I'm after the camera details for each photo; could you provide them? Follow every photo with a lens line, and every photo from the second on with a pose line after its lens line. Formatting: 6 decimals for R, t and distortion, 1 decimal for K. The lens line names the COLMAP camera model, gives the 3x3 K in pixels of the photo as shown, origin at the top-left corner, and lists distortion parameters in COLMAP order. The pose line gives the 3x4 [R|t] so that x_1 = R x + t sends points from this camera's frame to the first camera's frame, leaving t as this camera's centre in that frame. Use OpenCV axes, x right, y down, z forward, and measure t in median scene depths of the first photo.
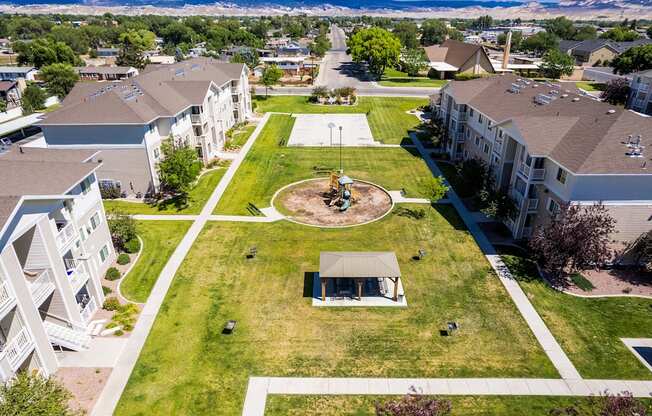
lens RADIAL K [[413.8, 0, 327.0], [0, 413.8, 209.0], [0, 0, 1]] dist [-0.029327, 0.001578]
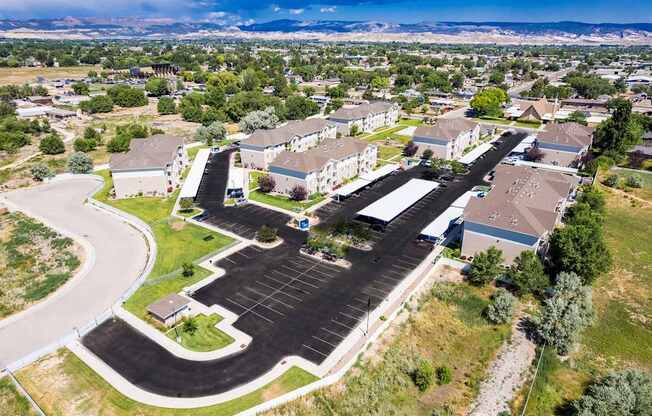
lens RADIAL K [[413.8, 0, 327.0], [0, 413.8, 209.0], [0, 0, 1]] dist [-0.029327, 0.001578]
pose [[0.823000, 0.216401, -0.525206, 0.895004], [-0.241626, 0.970140, 0.021097, 0.324139], [0.514089, 0.109540, 0.850714, -1.314280]]
